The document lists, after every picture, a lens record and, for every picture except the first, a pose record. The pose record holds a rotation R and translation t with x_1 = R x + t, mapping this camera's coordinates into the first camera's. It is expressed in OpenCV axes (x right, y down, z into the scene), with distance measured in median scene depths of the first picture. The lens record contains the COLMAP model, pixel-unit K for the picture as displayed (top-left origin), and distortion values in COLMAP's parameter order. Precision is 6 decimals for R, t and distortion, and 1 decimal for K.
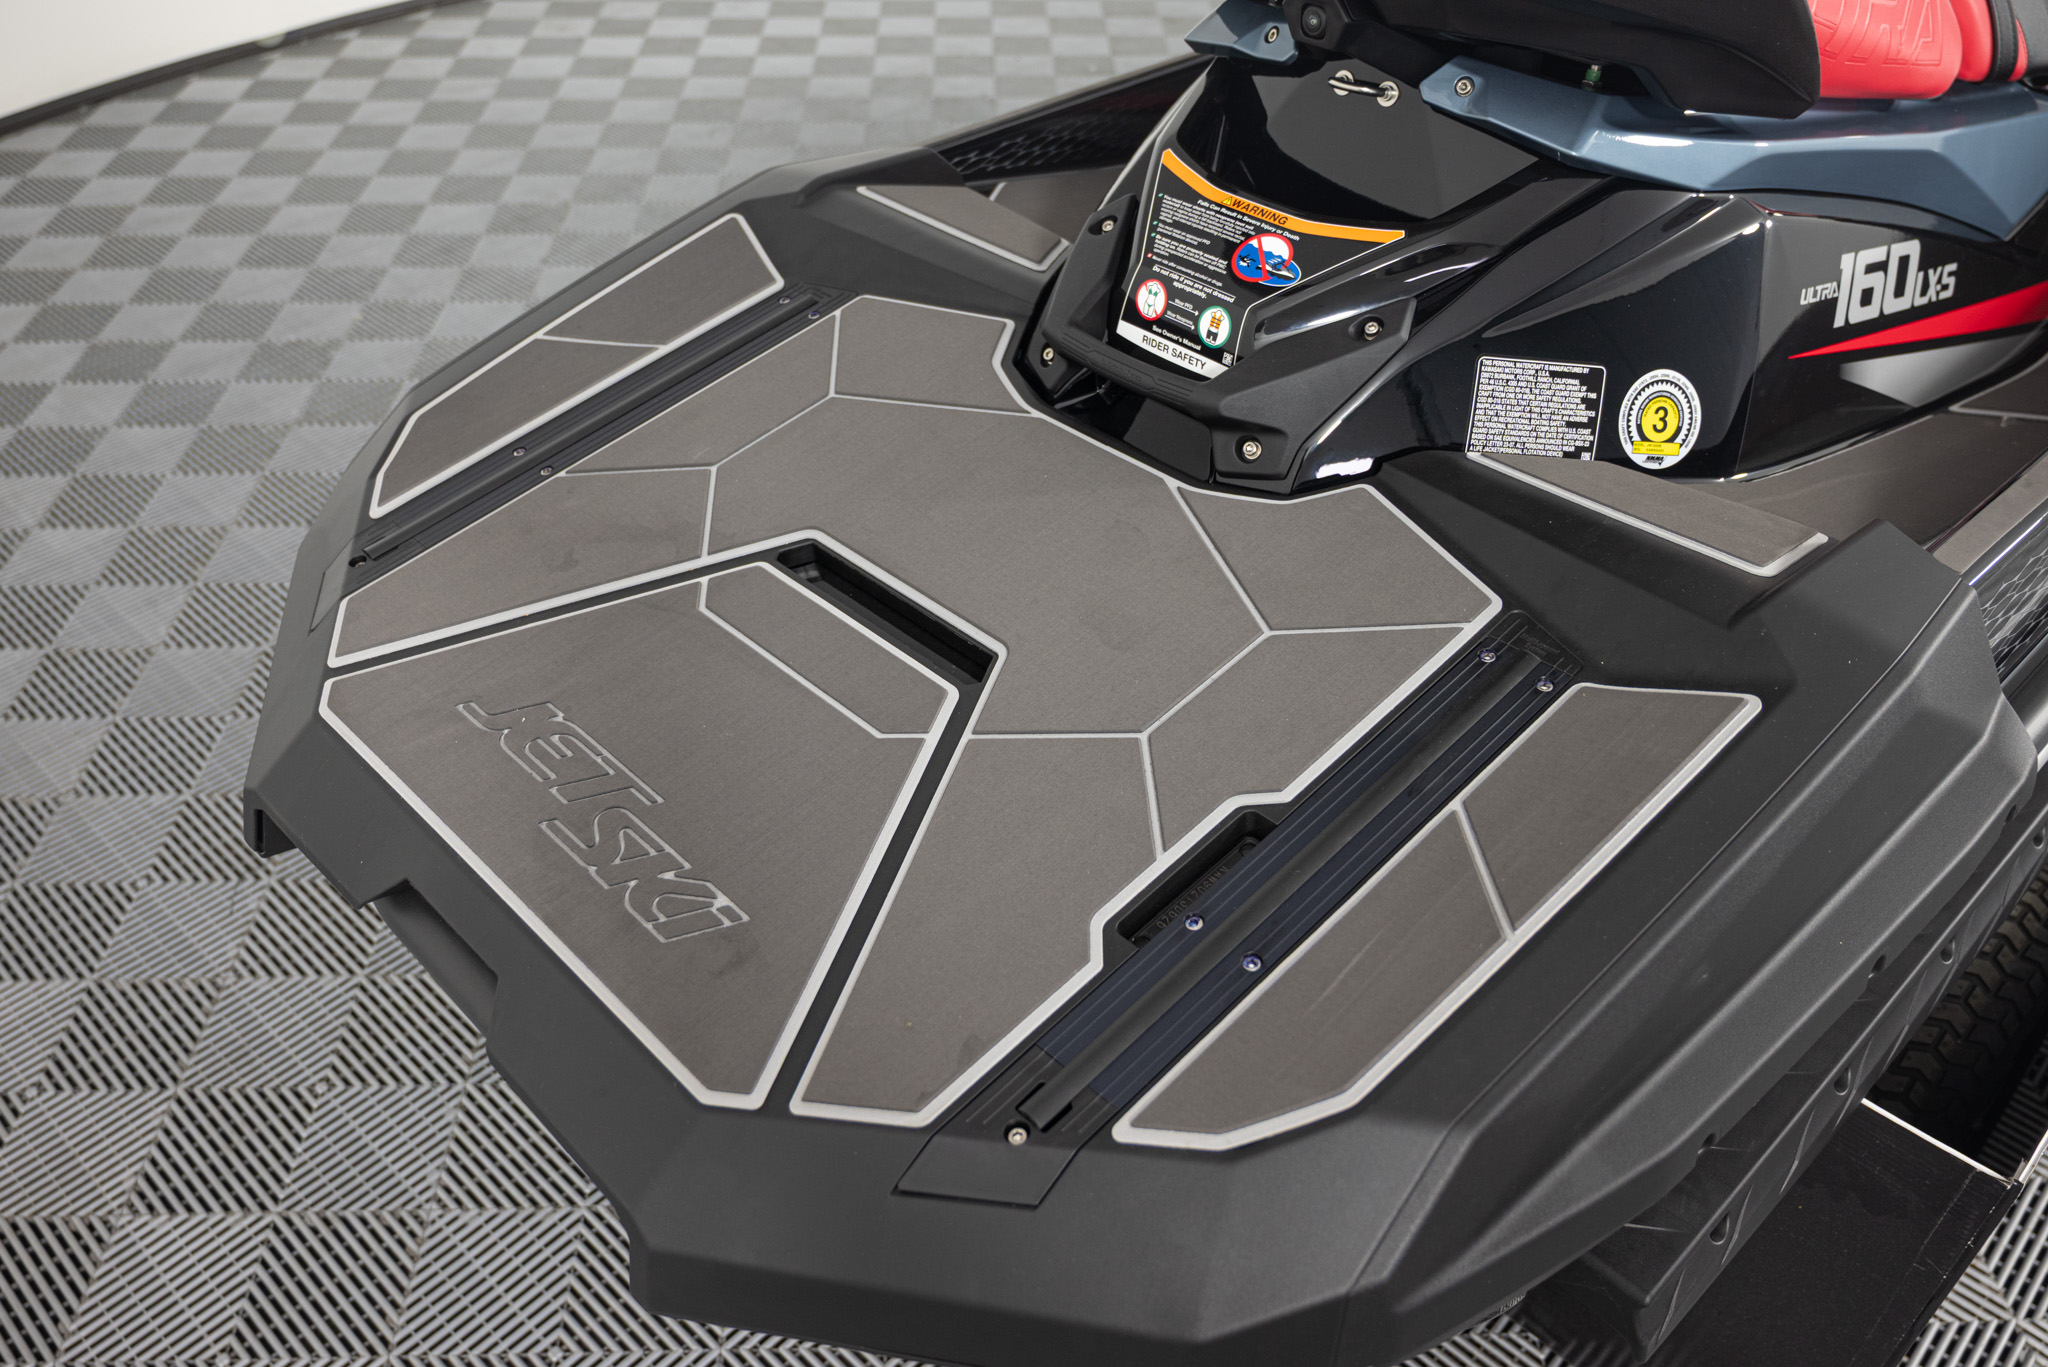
lens RADIAL K [[1661.2, 0, 1024.0], [0, 1661.2, 683.5], [0, 0, 1]] dist [-0.004534, -0.000866]
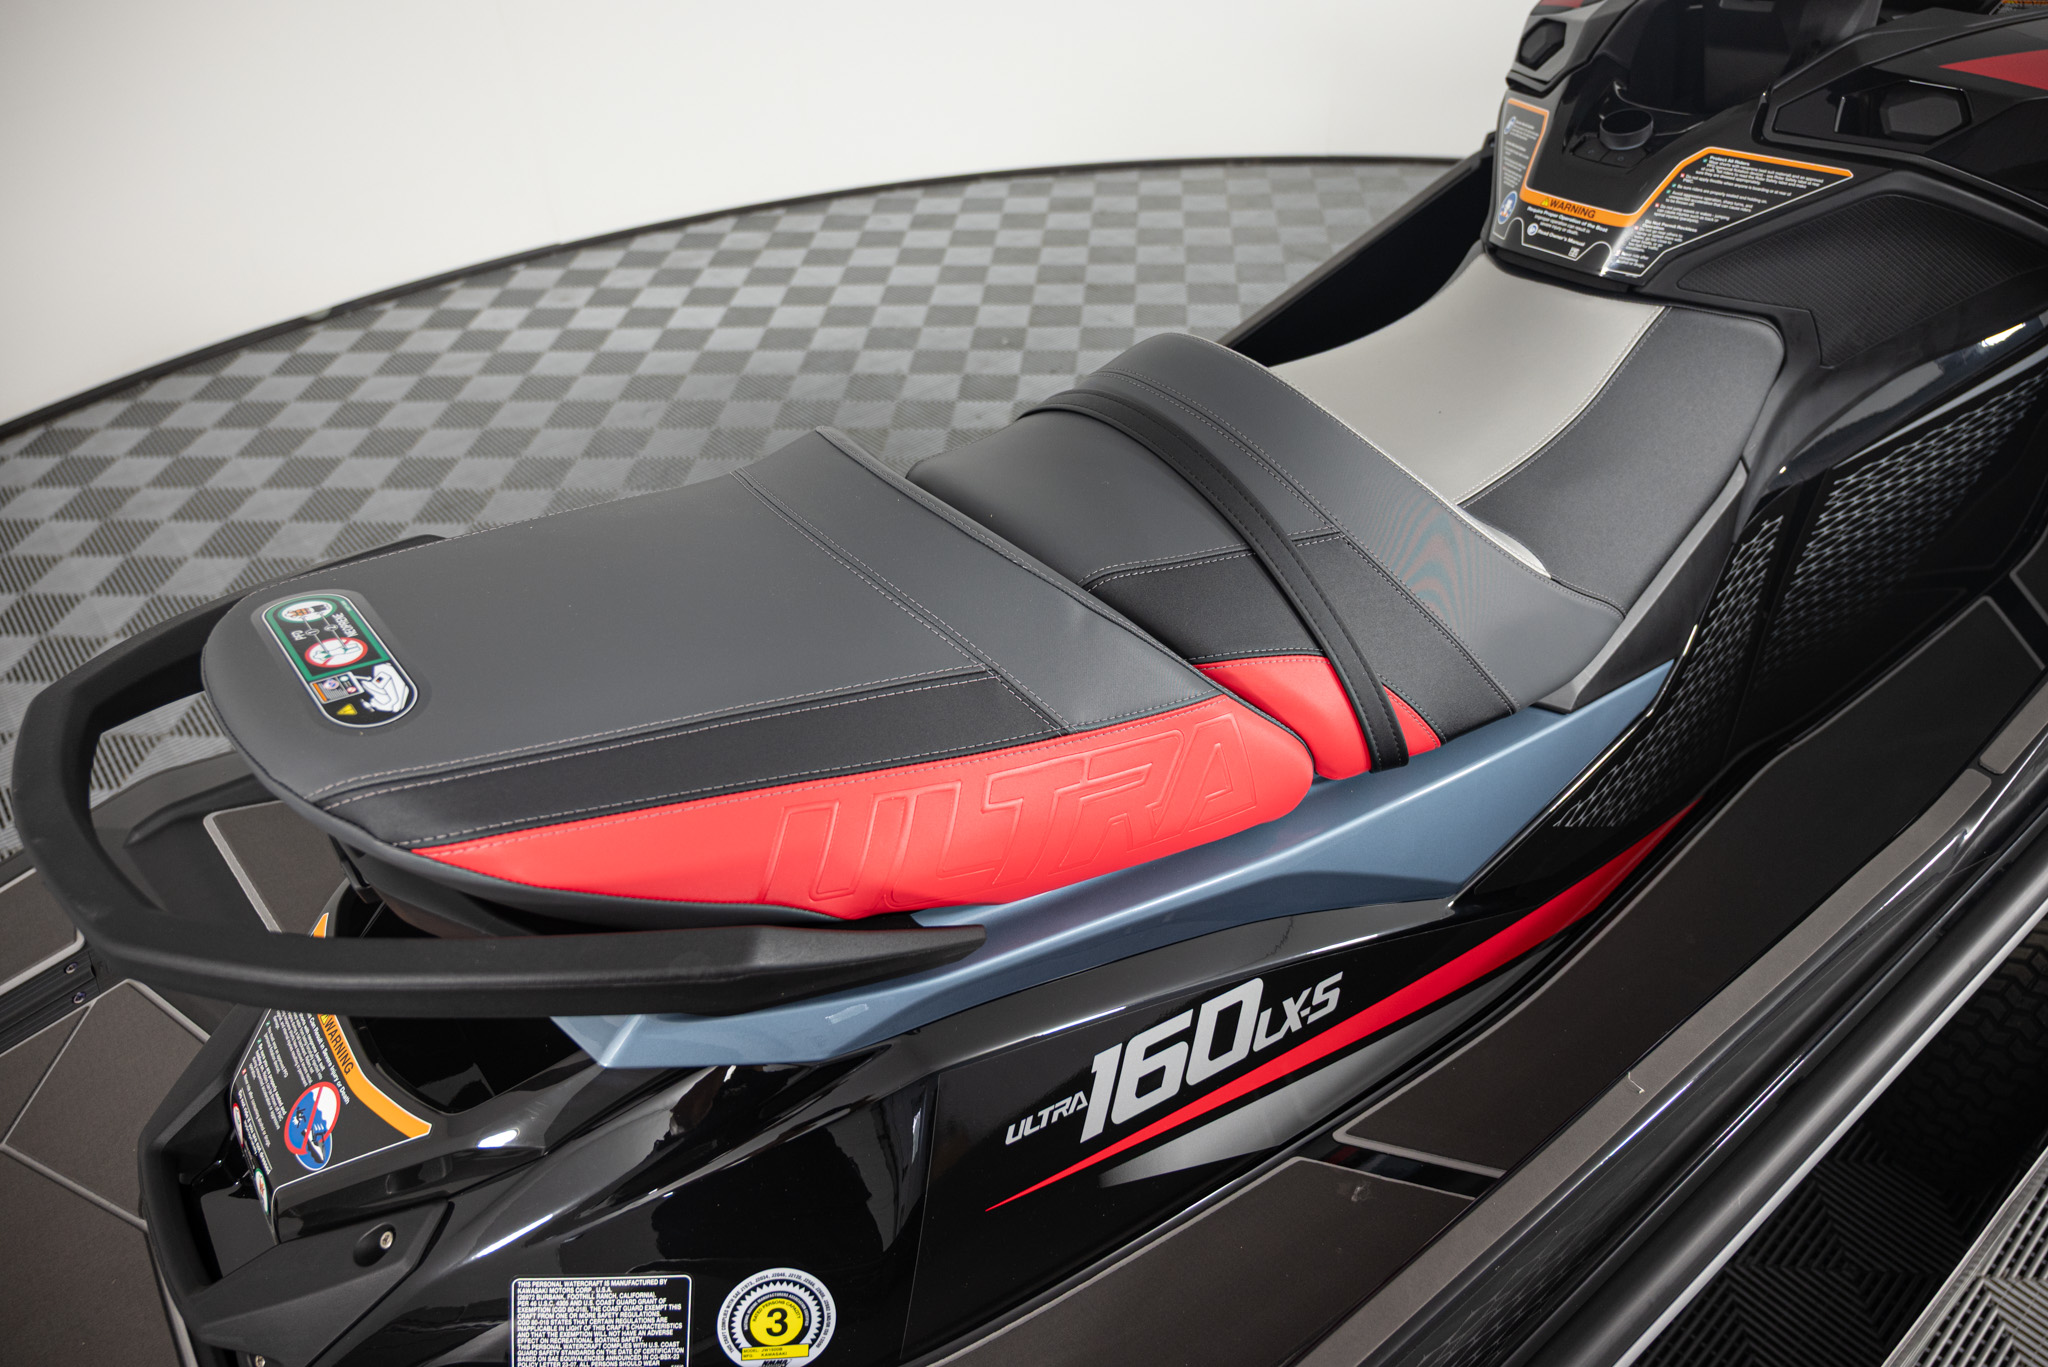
lens RADIAL K [[1365.5, 0, 1024.0], [0, 1365.5, 683.5], [0, 0, 1]] dist [-0.007723, -0.000133]
pose [[0.993442, 0.032528, -0.109616, 0.569914], [-0.033280, 0.999433, -0.005039, -0.480586], [0.109390, 0.008654, 0.993961, 0.322098]]
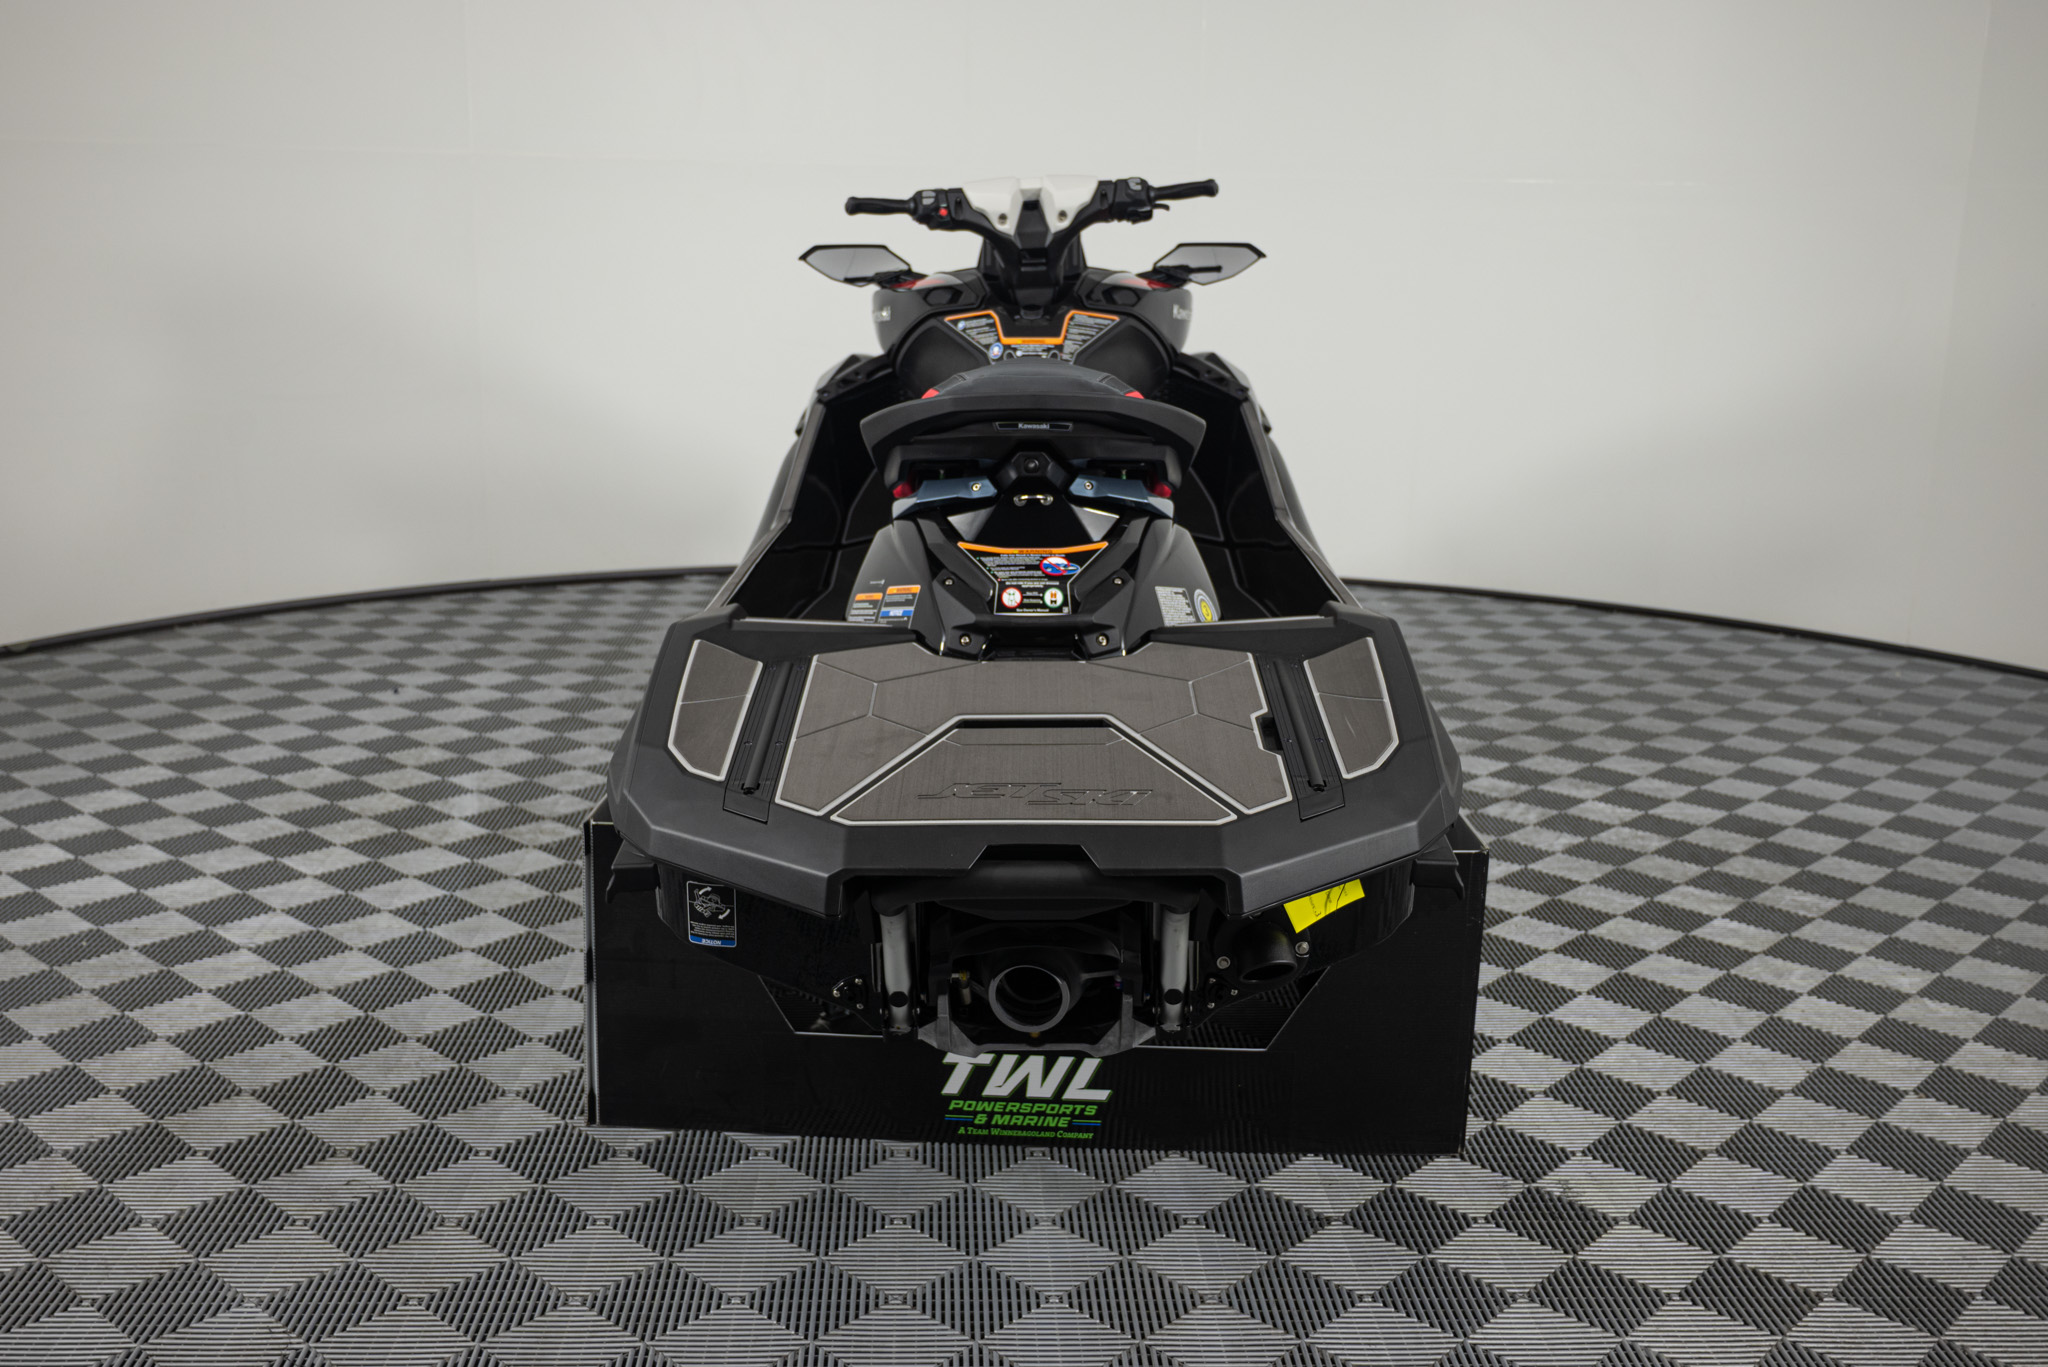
lens RADIAL K [[1978.8, 0, 1024.0], [0, 1978.8, 683.5], [0, 0, 1]] dist [-0.242742, 0.001539]
pose [[0.708595, -0.169658, 0.684916, -1.565157], [0.434944, 0.869350, -0.234638, 0.424523], [-0.555623, 0.464163, 0.689808, -0.601293]]
